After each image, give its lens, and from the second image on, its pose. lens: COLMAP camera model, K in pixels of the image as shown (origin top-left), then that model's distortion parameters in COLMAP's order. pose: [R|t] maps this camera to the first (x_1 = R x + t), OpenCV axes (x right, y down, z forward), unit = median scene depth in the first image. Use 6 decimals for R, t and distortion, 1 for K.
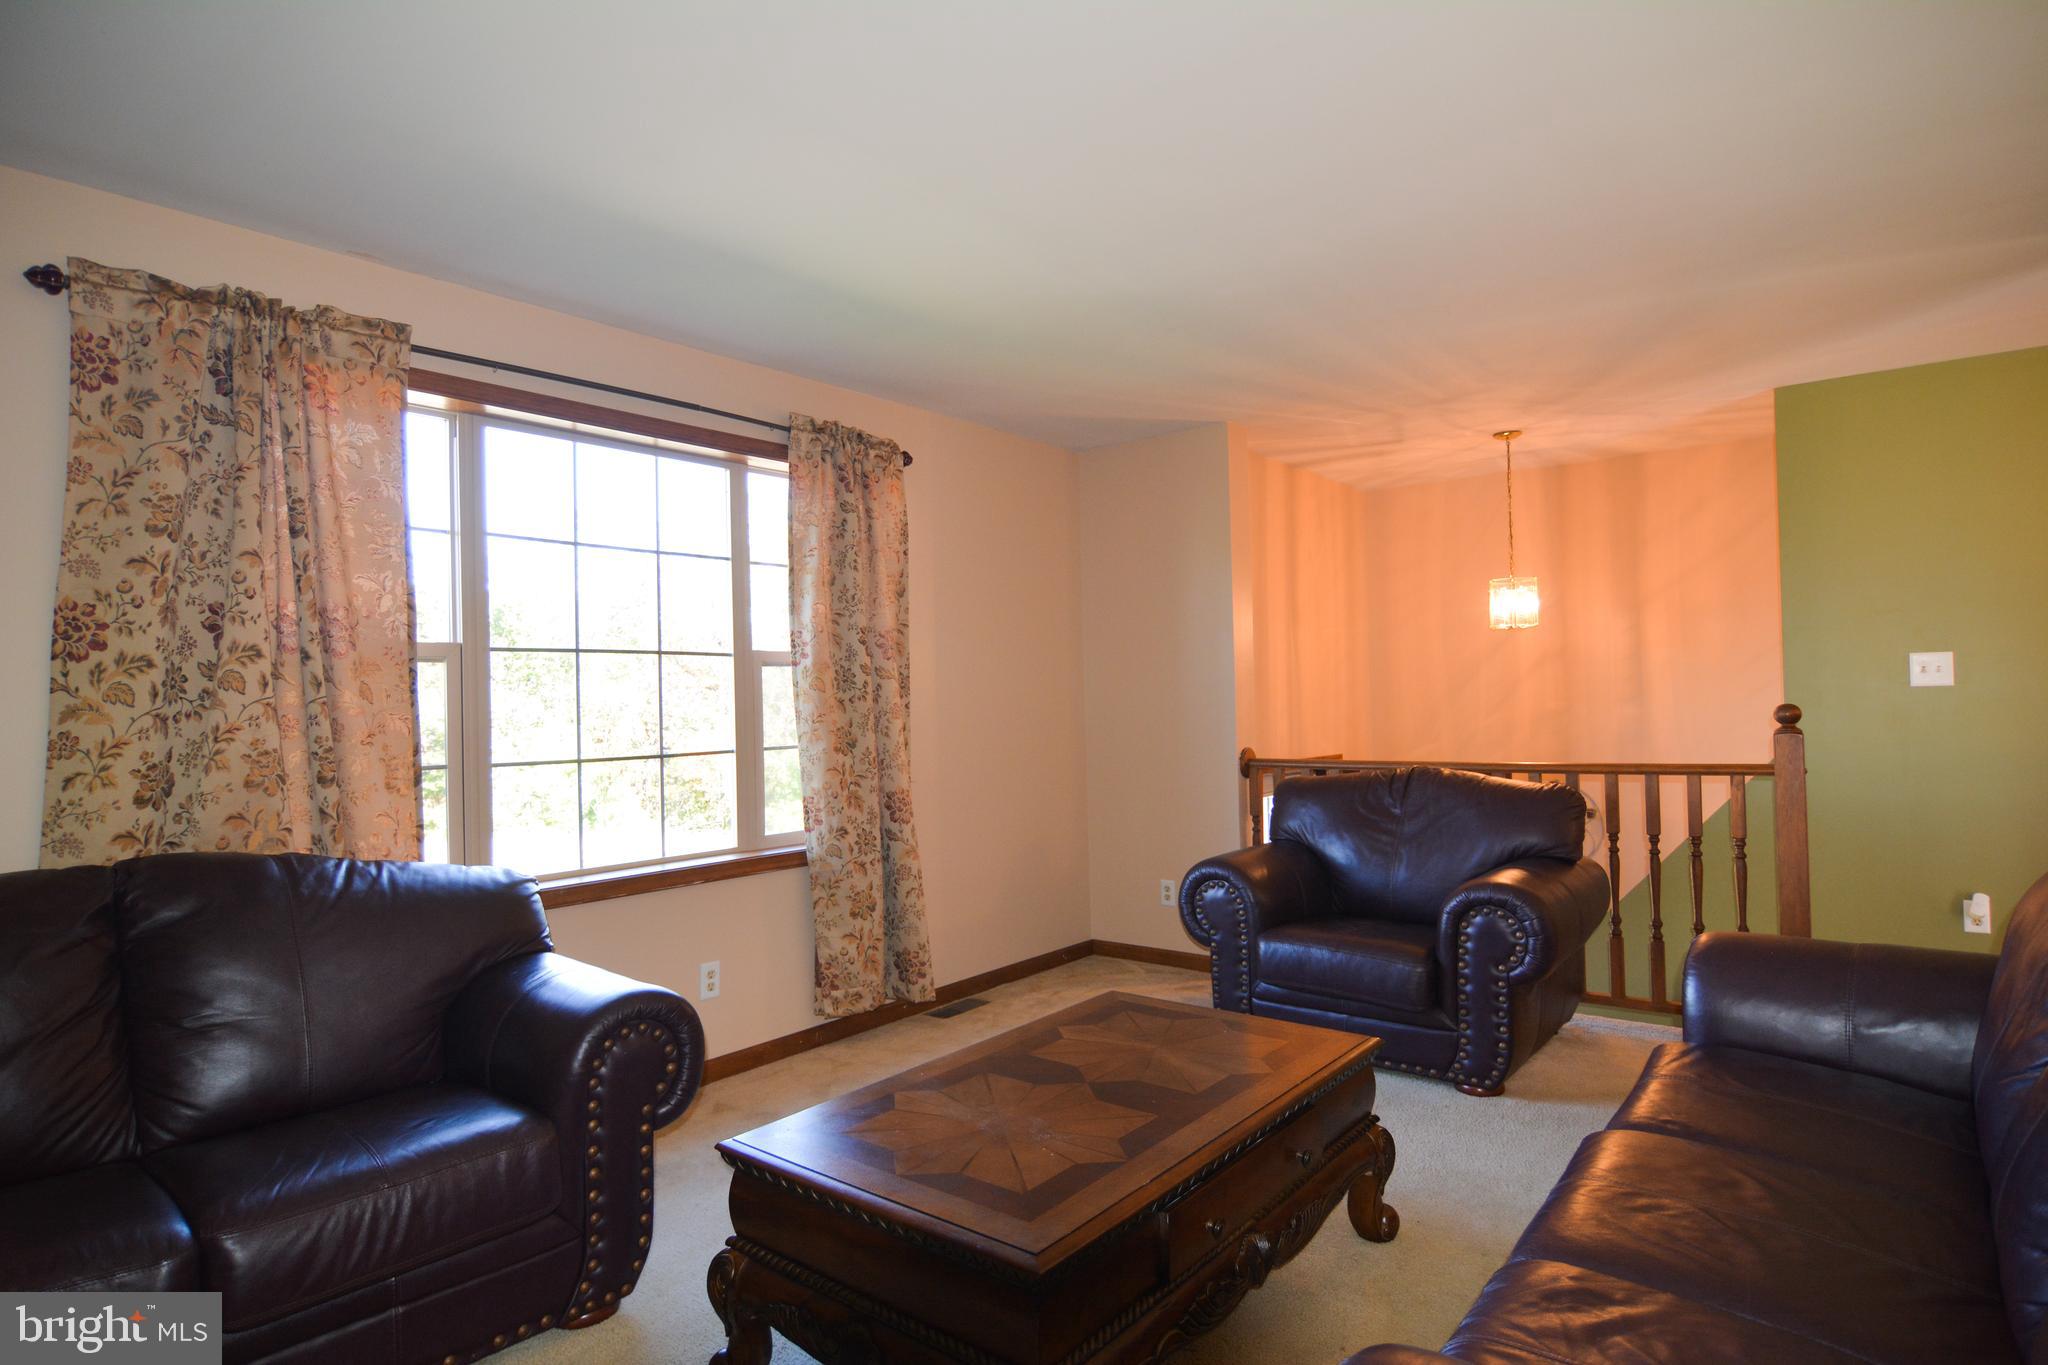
lens RADIAL K [[1103.5, 0, 1024.0], [0, 1103.5, 682.5], [0, 0, 1]] dist [-0.011010, -0.001163]
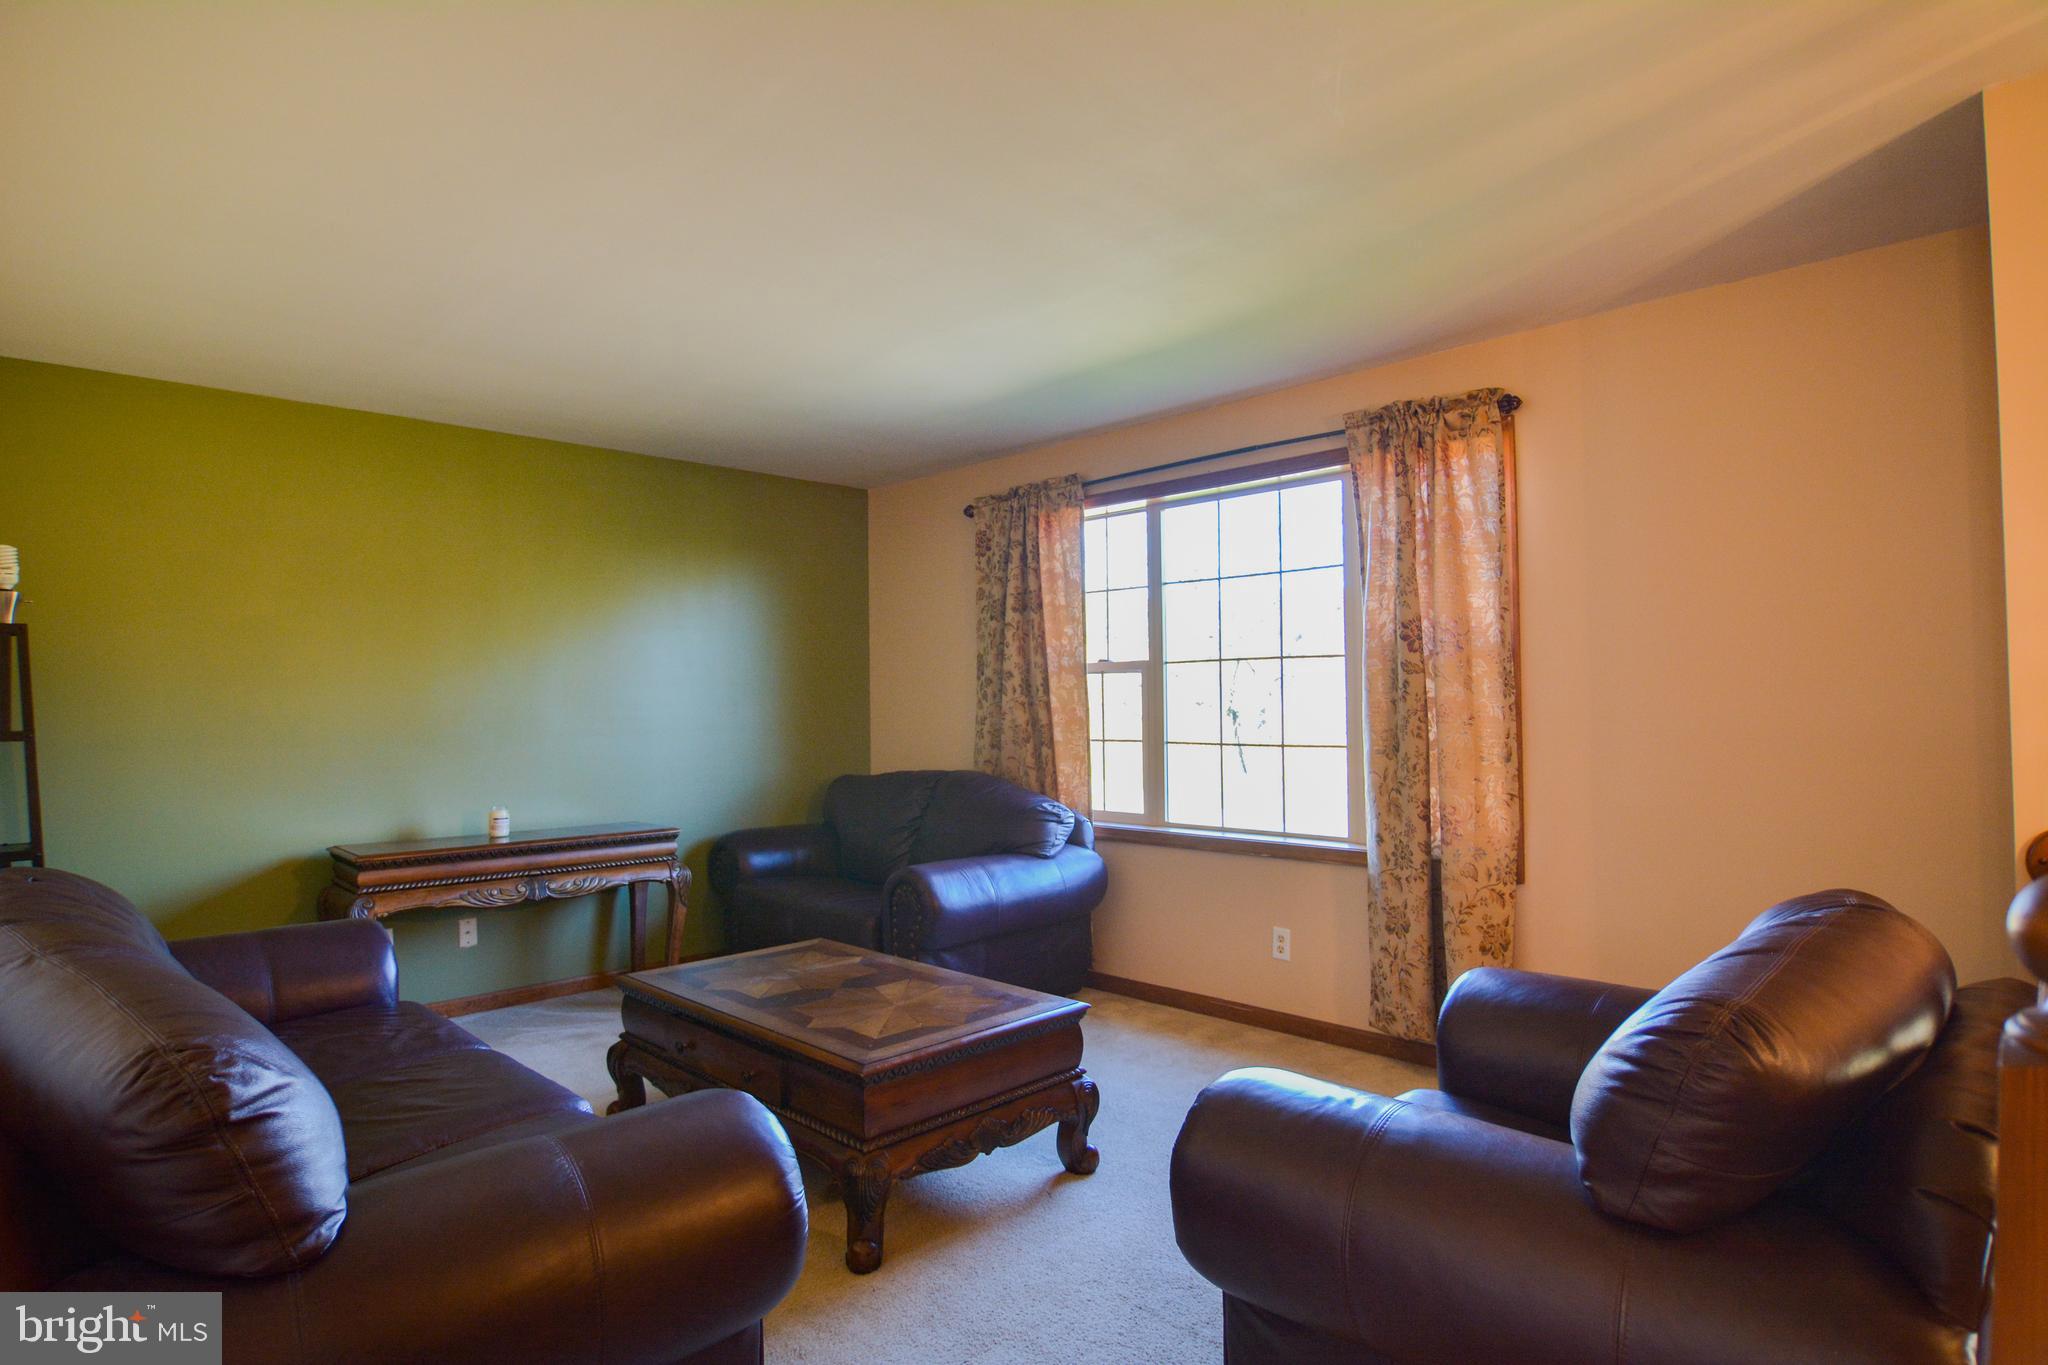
lens RADIAL K [[1103.5, 0, 1024.0], [0, 1103.5, 682.5], [0, 0, 1]] dist [-0.011010, -0.001163]
pose [[-0.106855, 0.005508, -0.994259, 0.807654], [0.029127, 0.999573, 0.002407, -0.010760], [0.993848, -0.028703, -0.106970, 0.794447]]
